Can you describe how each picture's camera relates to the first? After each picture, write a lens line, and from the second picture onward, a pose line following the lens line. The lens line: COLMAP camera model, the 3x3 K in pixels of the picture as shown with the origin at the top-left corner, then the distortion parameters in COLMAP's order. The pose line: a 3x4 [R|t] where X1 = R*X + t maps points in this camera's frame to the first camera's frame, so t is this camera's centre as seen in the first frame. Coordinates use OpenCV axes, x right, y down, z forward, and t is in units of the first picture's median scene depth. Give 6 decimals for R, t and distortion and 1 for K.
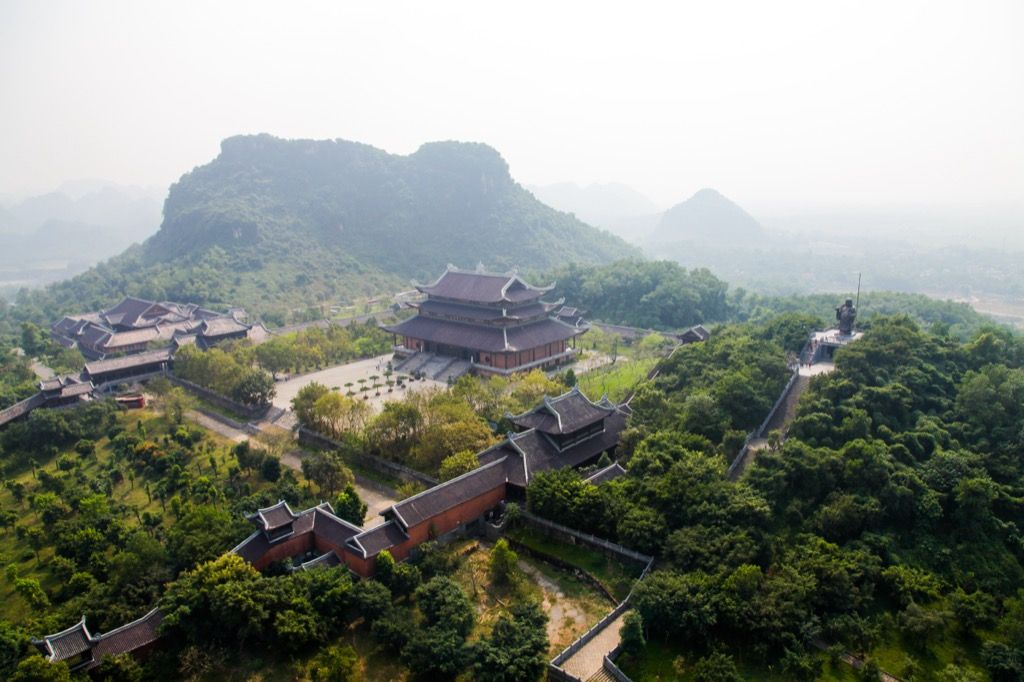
lens RADIAL K [[724.6, 0, 512.0], [0, 724.6, 341.0], [0, 0, 1]] dist [-0.130736, 0.000714]
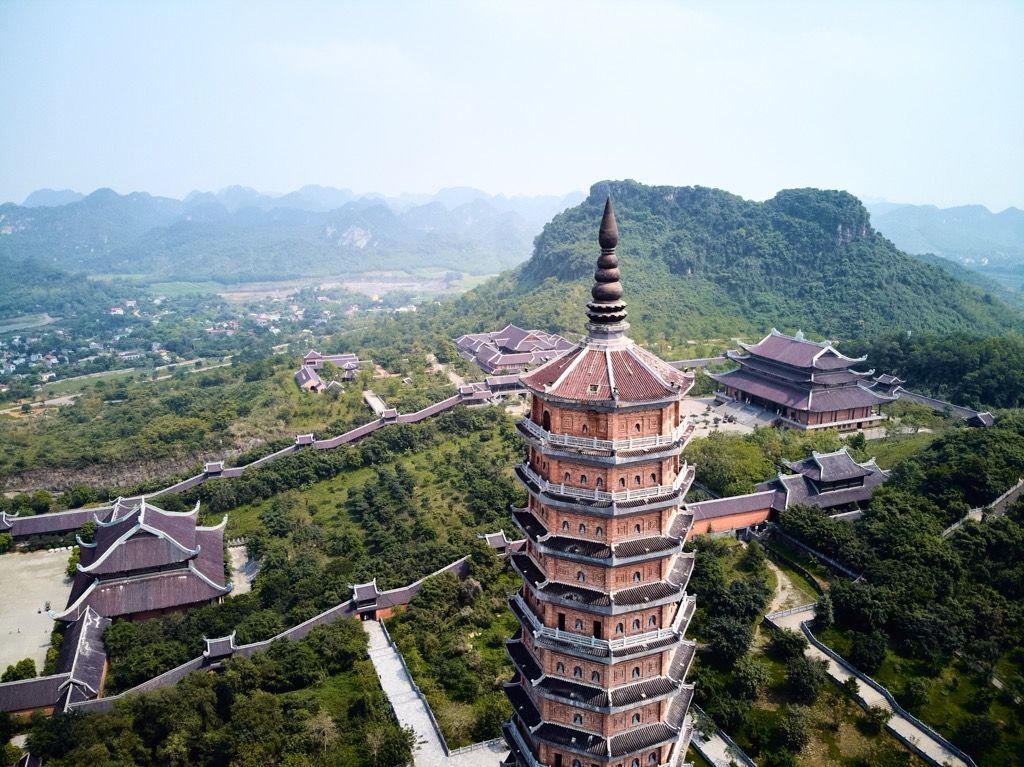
lens RADIAL K [[768.9, 0, 512.0], [0, 768.9, 383.5], [0, 0, 1]] dist [0.048582, -0.283574]
pose [[0.893934, 0.133164, -0.427959, 0.087534], [-0.123091, 0.991070, 0.051266, -0.032871], [0.430964, 0.006849, 0.902343, -0.330342]]
